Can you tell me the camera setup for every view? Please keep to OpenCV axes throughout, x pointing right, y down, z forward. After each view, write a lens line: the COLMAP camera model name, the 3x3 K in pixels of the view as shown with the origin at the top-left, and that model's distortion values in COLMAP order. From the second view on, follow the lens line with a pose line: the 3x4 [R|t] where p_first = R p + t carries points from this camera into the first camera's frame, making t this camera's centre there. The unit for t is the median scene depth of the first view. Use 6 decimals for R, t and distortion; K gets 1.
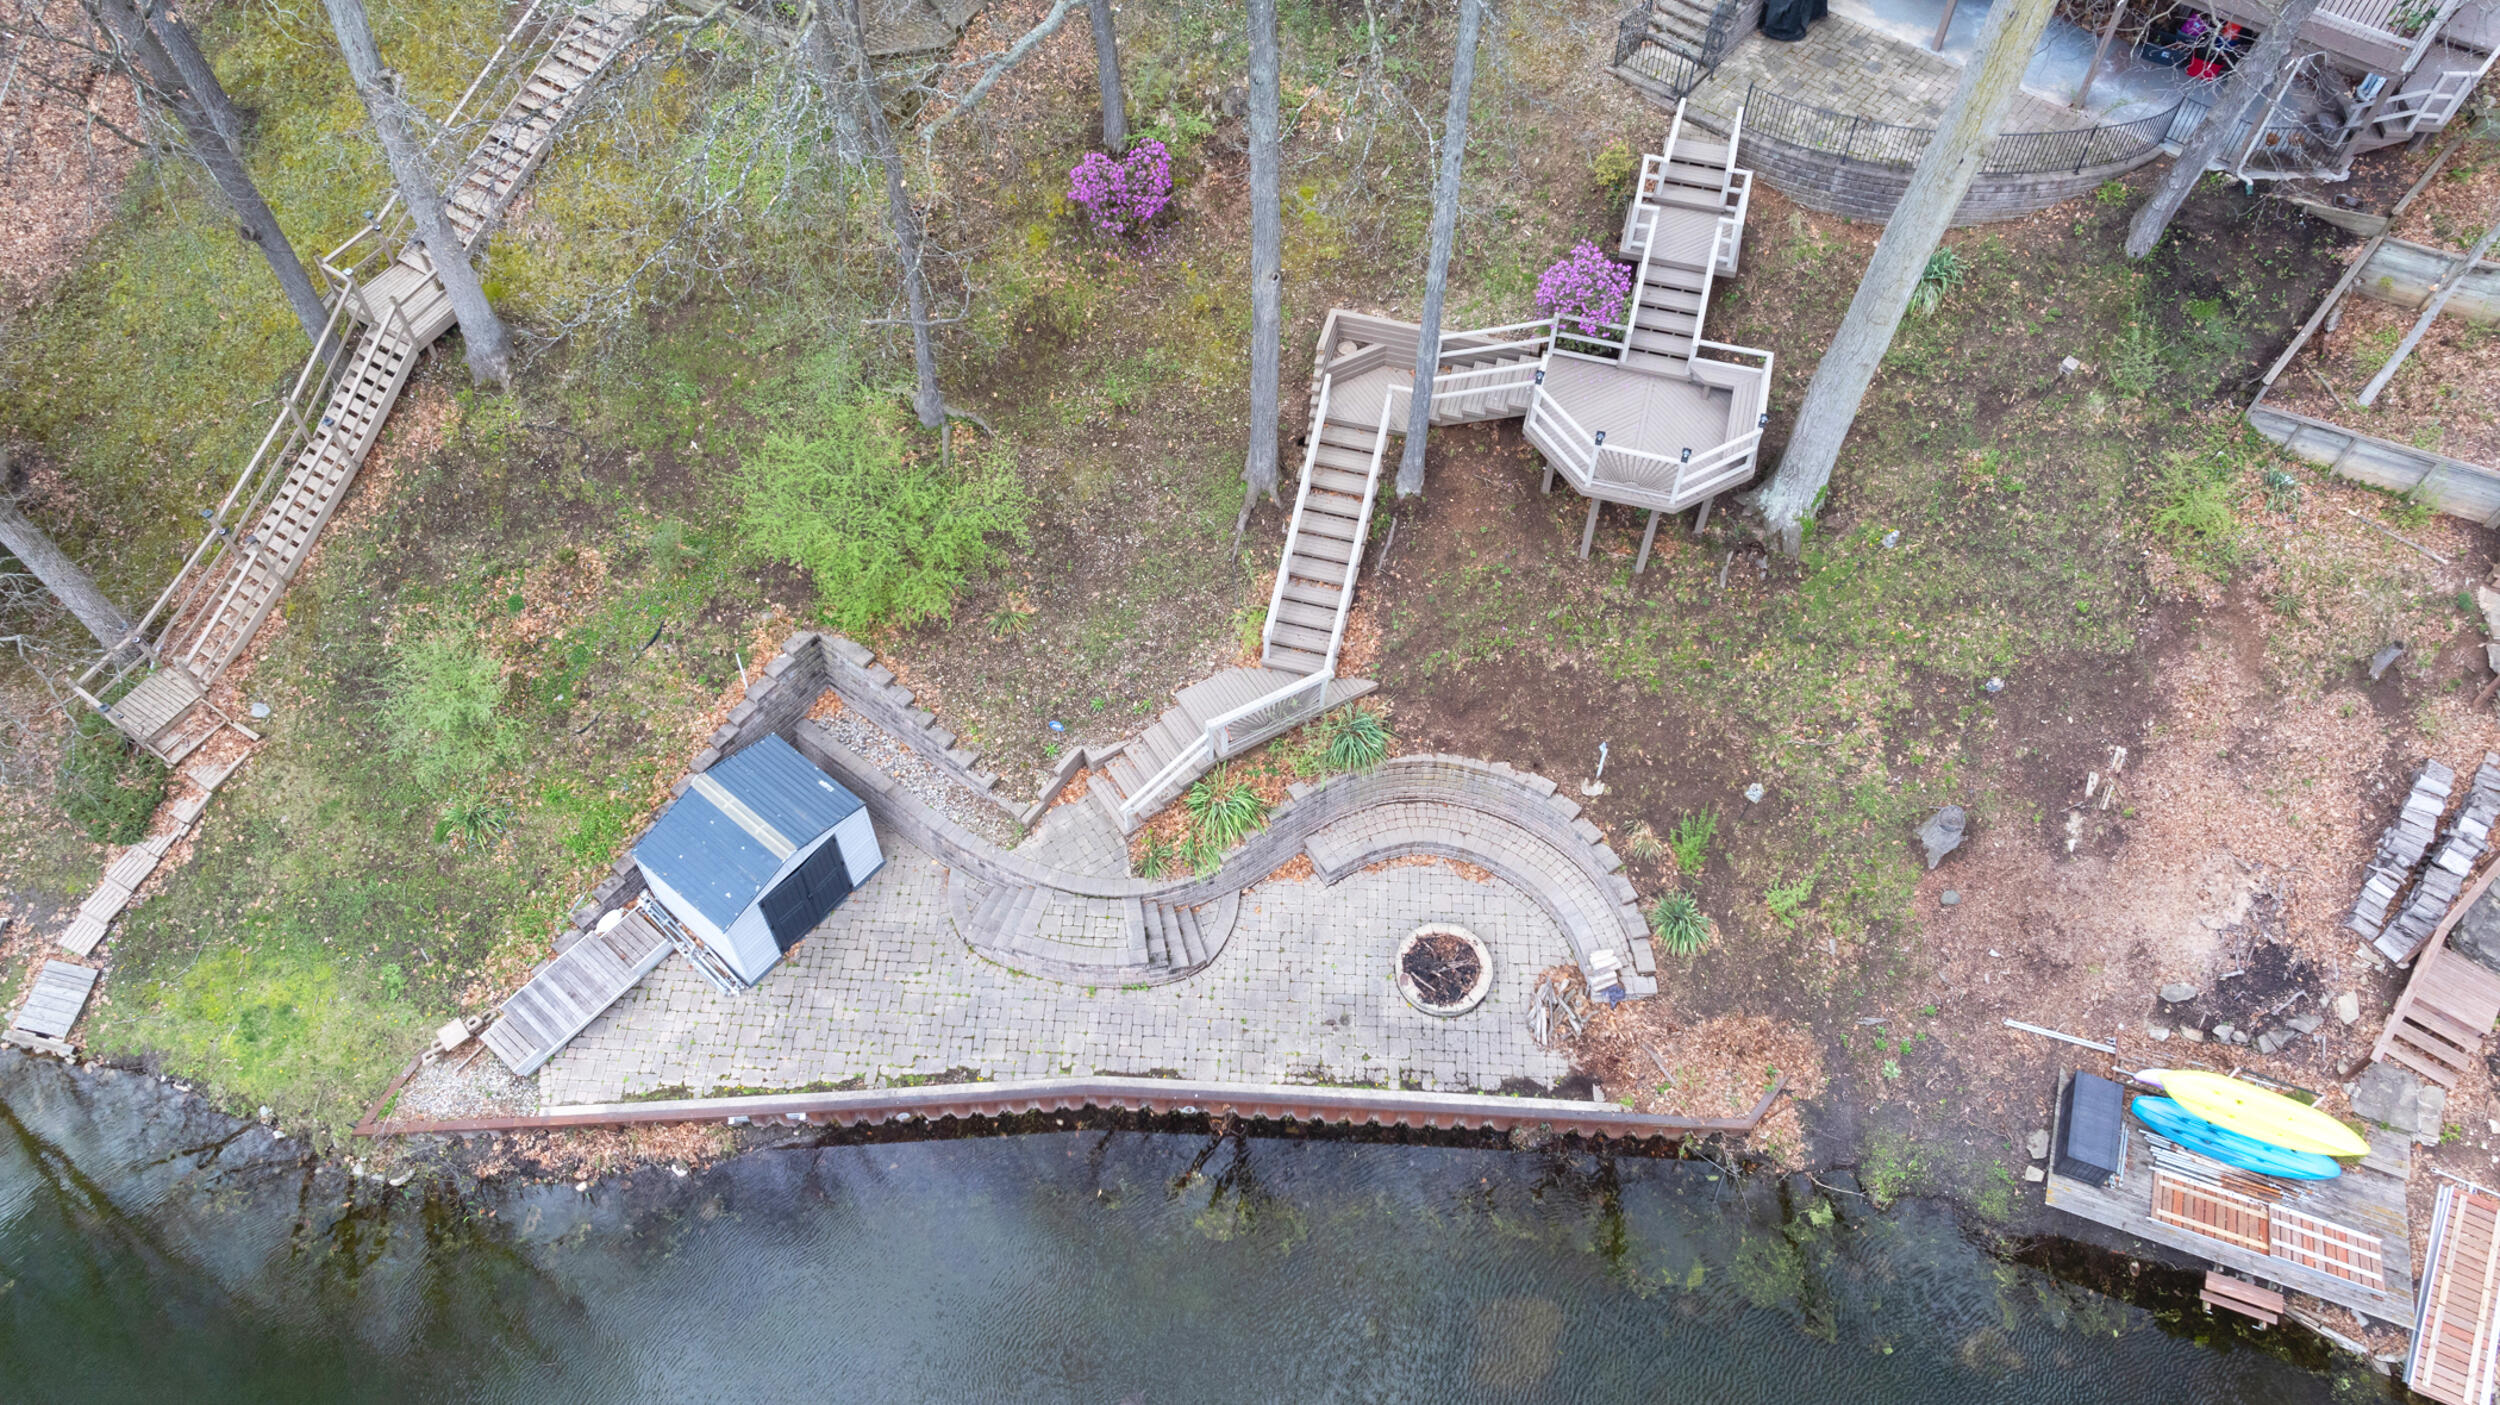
lens RADIAL K [[1745.6, 0, 1250.0], [0, 1745.6, 702.5], [0, 0, 1]] dist [-0.013529, -0.004912]
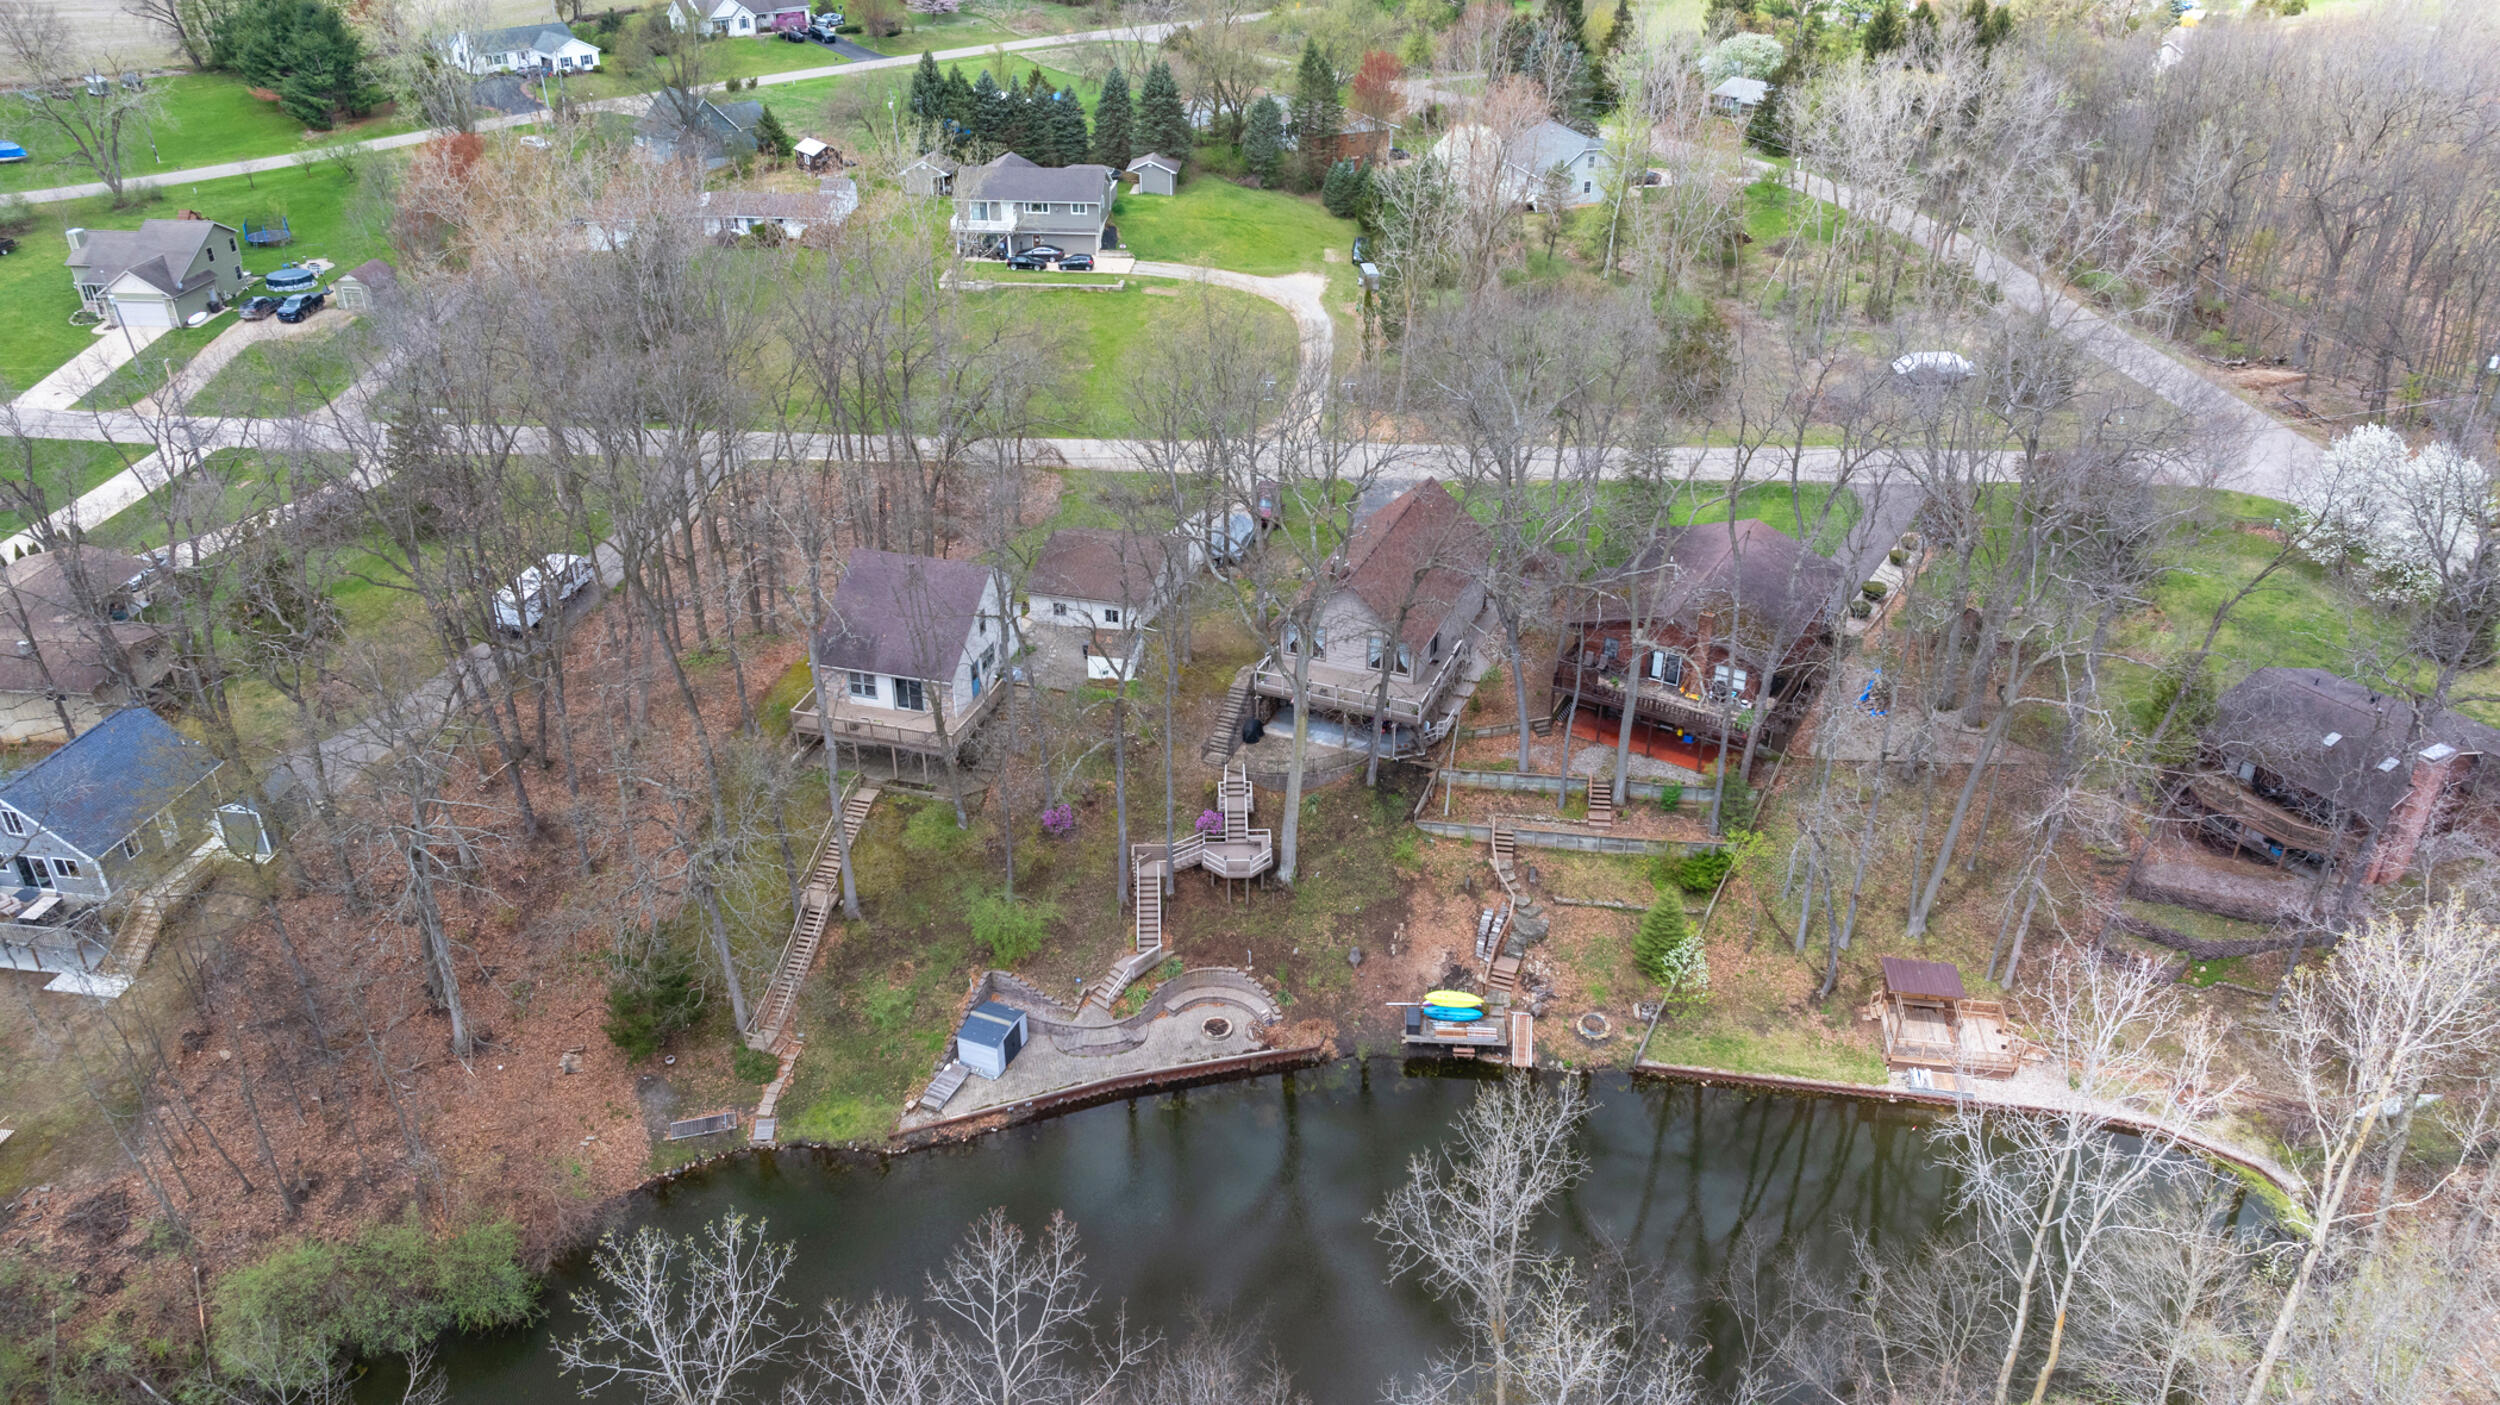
lens RADIAL K [[1745.6, 0, 1250.0], [0, 1745.6, 702.5], [0, 0, 1]] dist [-0.013529, -0.004912]
pose [[0.956152, -0.148353, 0.252516, -0.525780], [0.238063, 0.895901, -0.375082, 0.801249], [-0.170585, 0.418750, 0.891936, -2.008007]]
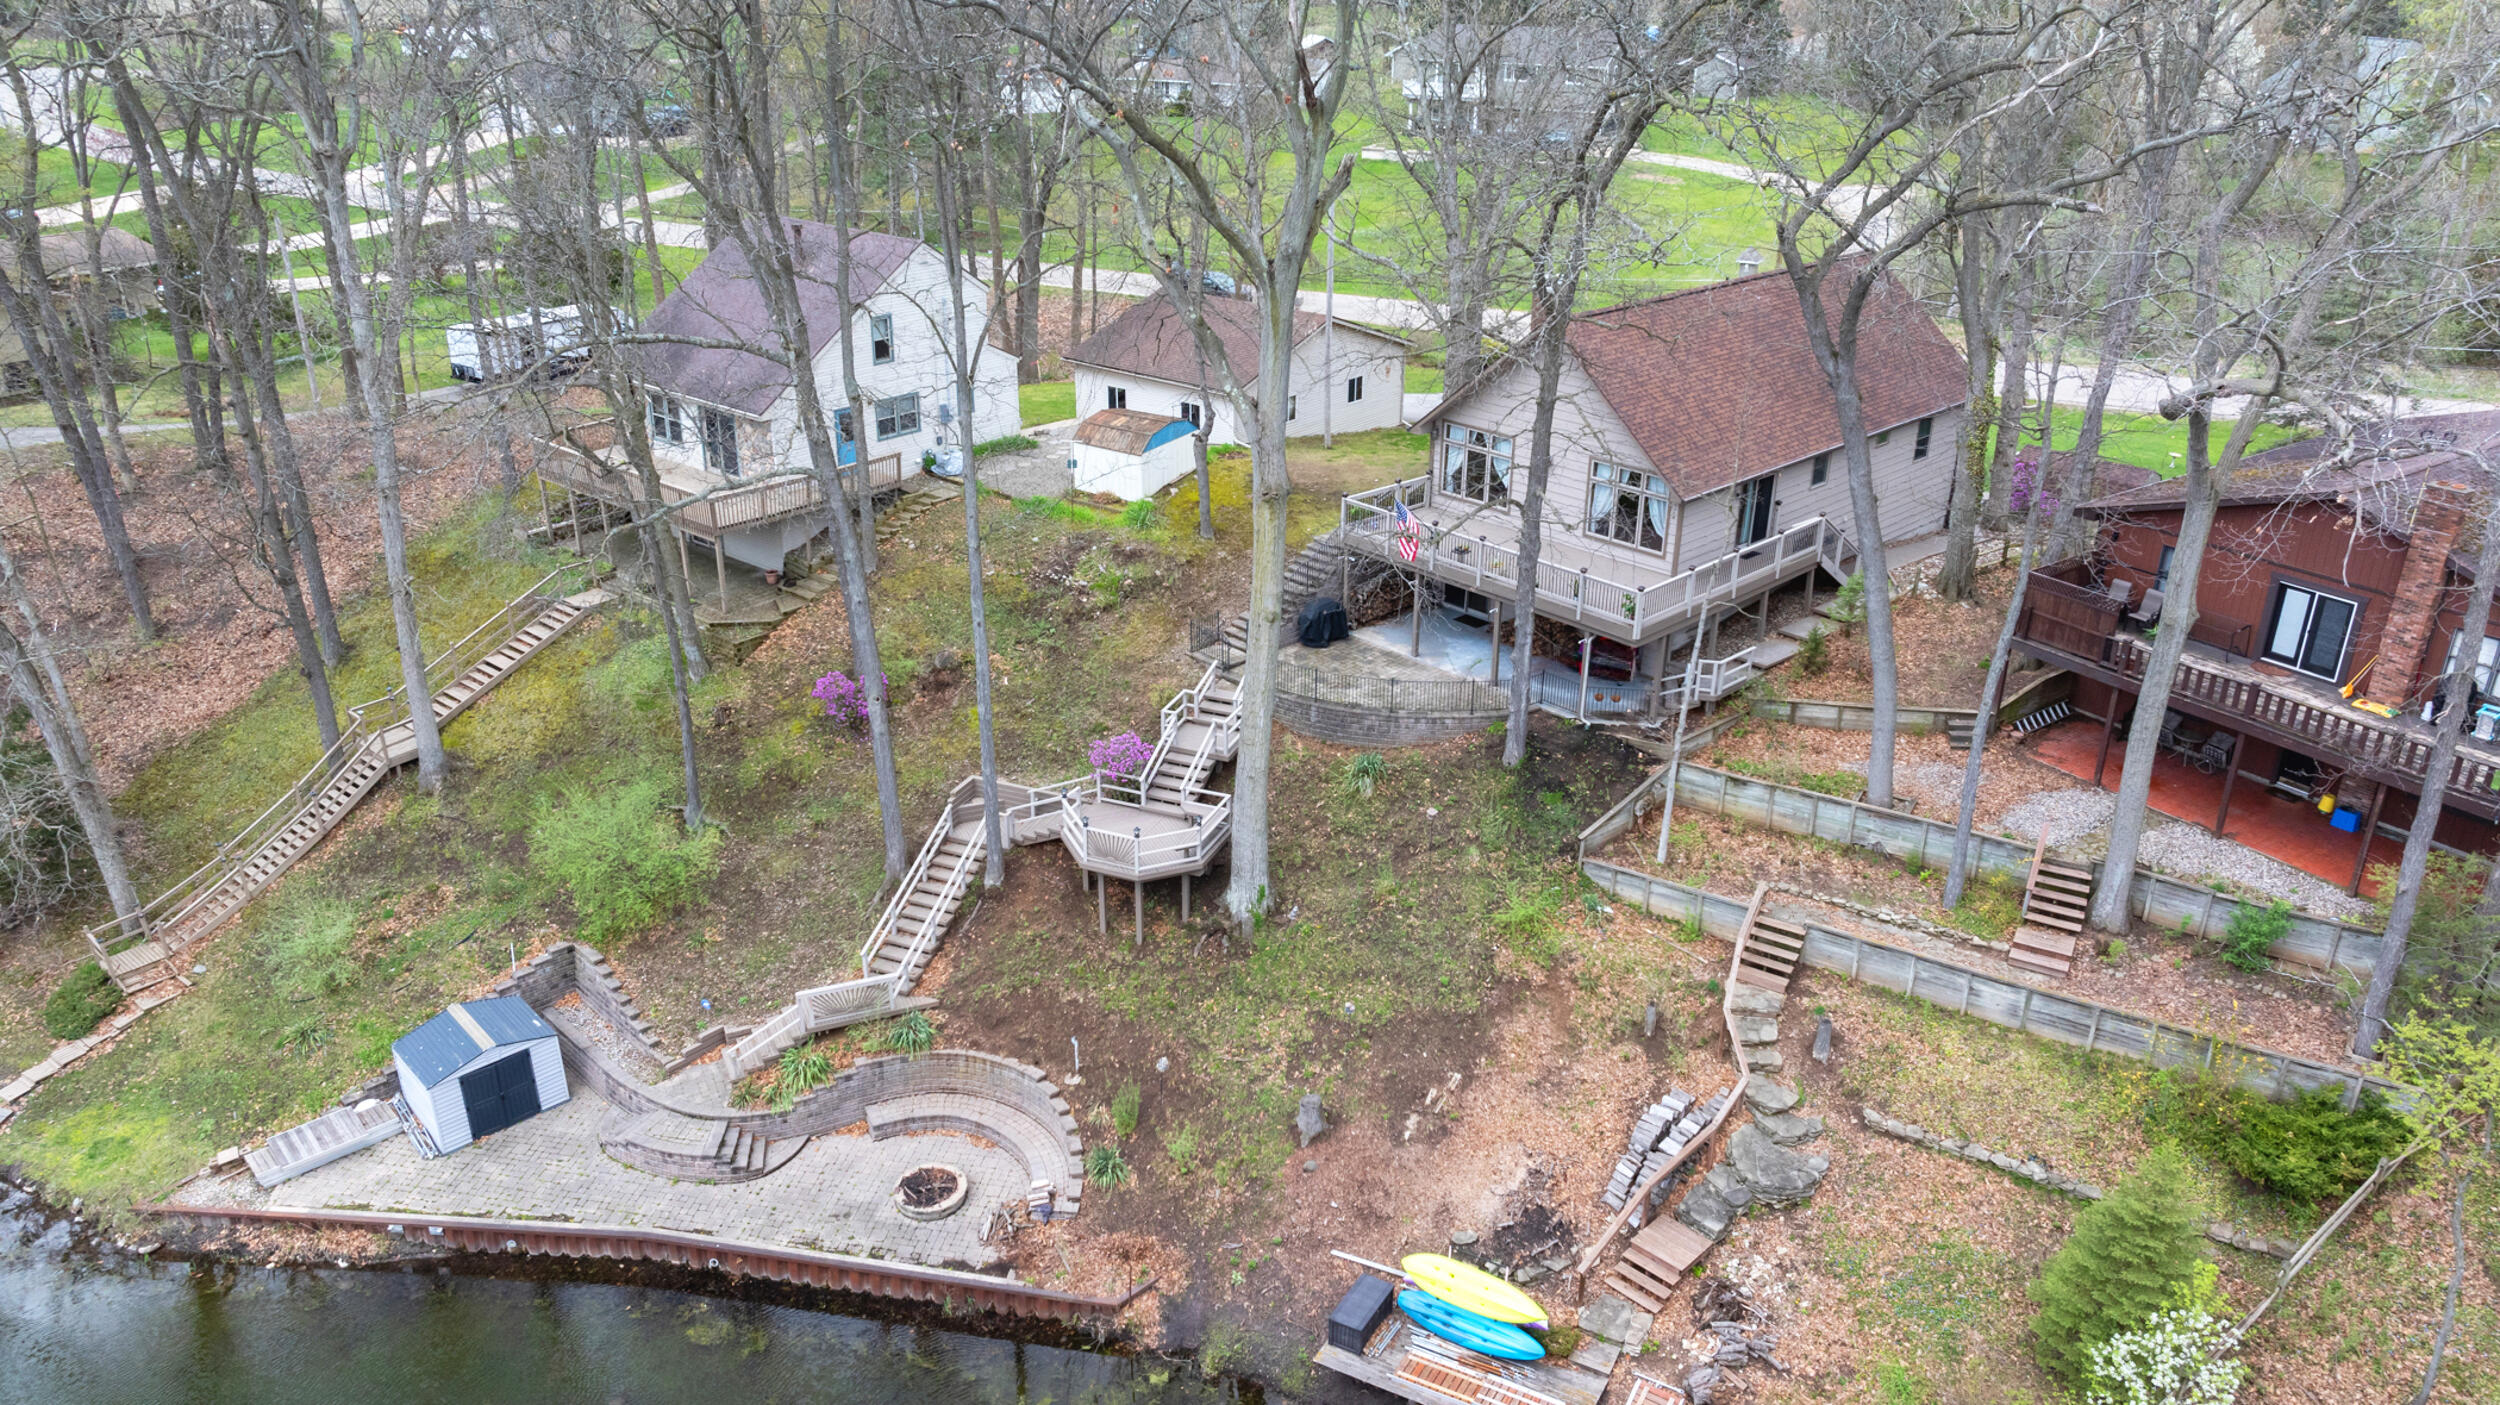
lens RADIAL K [[1751.3, 0, 1250.0], [0, 1751.3, 702.5], [0, 0, 1]] dist [-0.007720, -0.047788]
pose [[0.991855, 0.052339, -0.116124, 0.477566], [-0.102713, 0.867806, -0.486171, 0.444064], [0.075327, 0.494138, 0.866114, -0.317900]]
